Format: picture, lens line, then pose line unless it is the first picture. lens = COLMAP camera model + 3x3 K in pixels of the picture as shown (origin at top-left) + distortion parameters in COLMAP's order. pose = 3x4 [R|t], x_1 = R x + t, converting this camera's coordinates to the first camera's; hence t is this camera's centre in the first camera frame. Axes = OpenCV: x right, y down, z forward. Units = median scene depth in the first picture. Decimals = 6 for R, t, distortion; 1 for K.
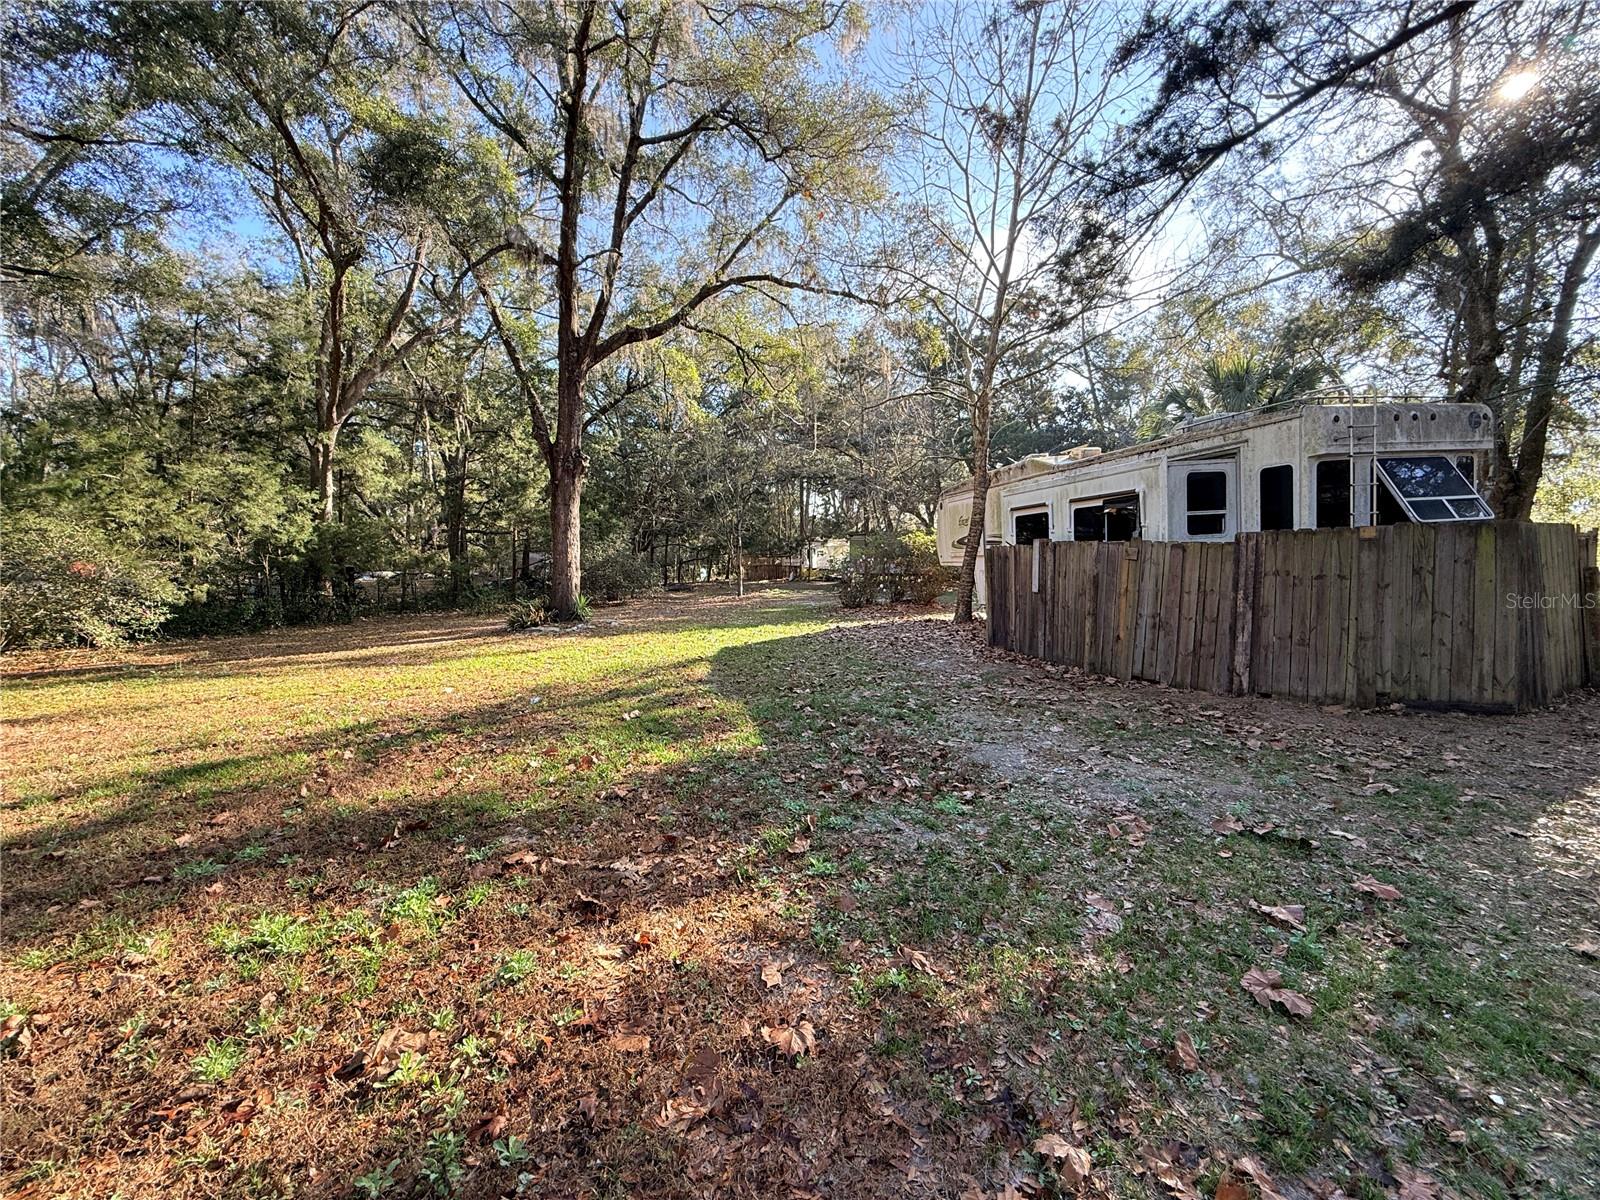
lens RADIAL K [[629.9, 0, 800.0], [0, 629.9, 600.0], [0, 0, 1]] dist [-0.001771, -0.000250]
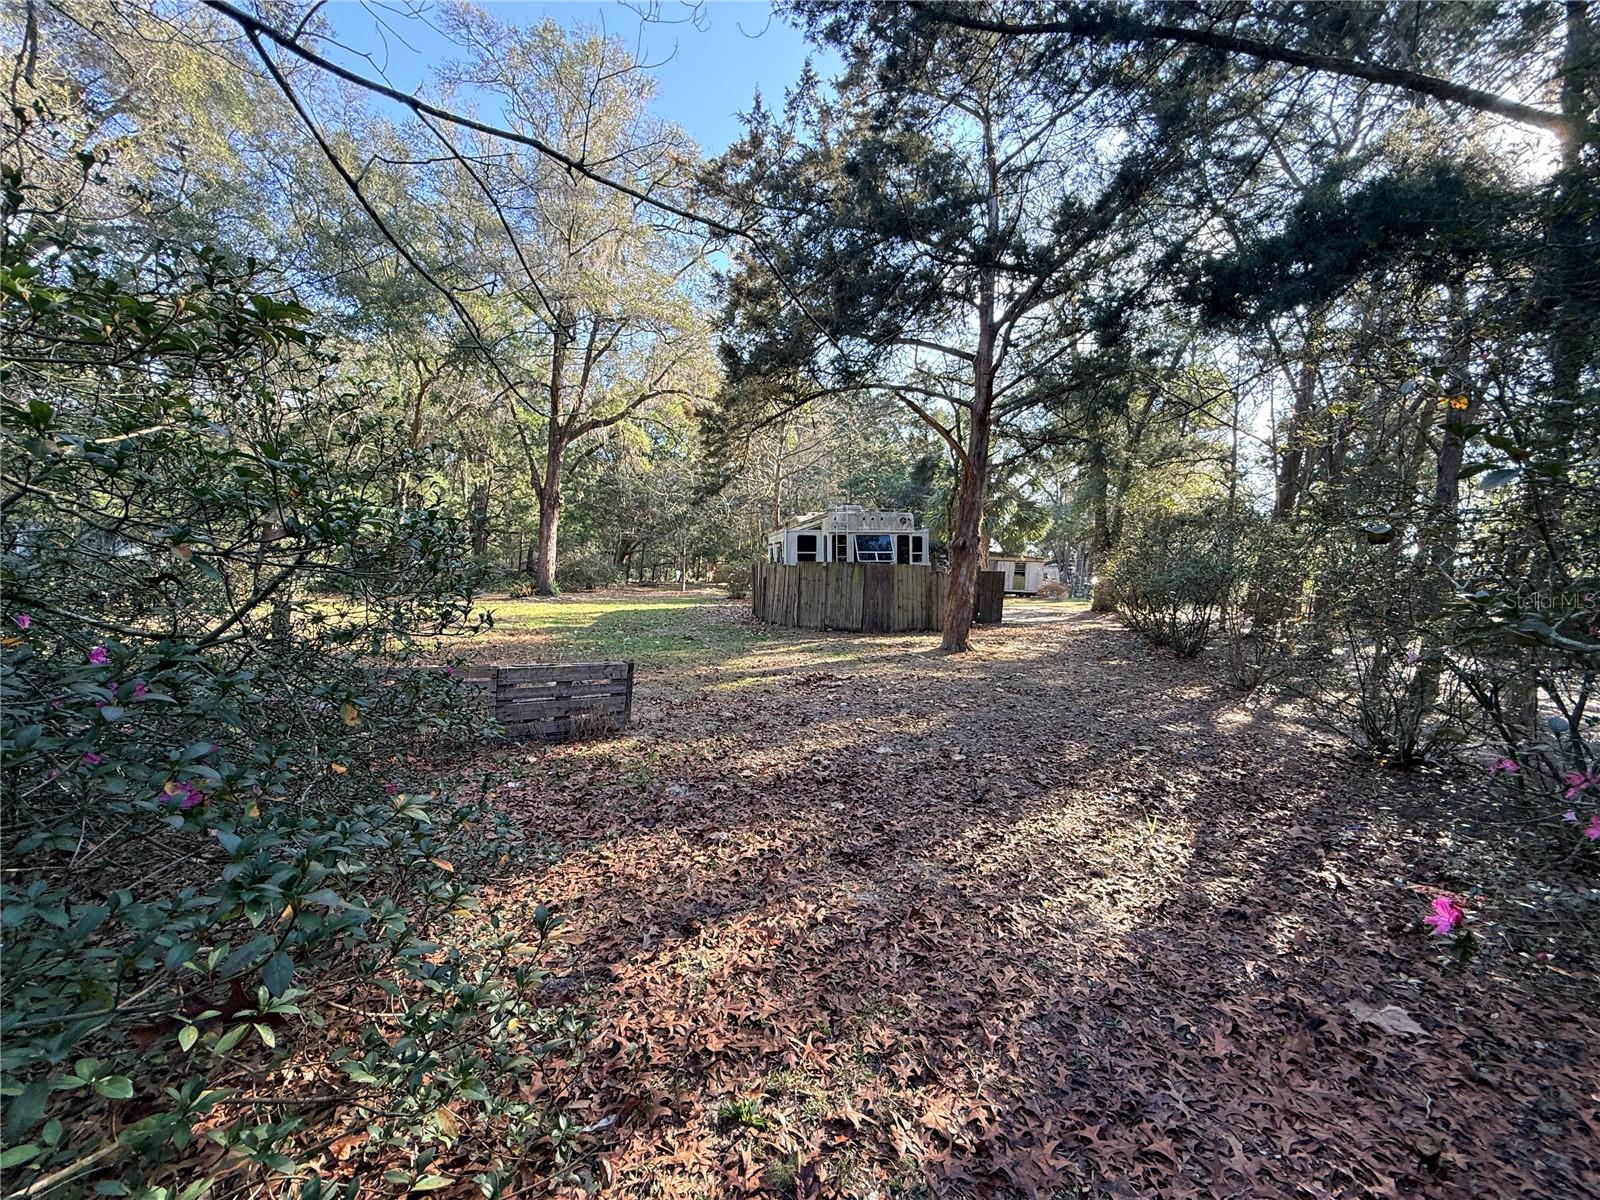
lens RADIAL K [[629.9, 0, 800.0], [0, 629.9, 600.0], [0, 0, 1]] dist [-0.001771, -0.000250]
pose [[0.998472, 0.051843, -0.019154, 0.317977], [-0.052108, 0.998549, -0.013614, 0.031545], [0.018420, 0.014591, 0.999724, -0.616762]]
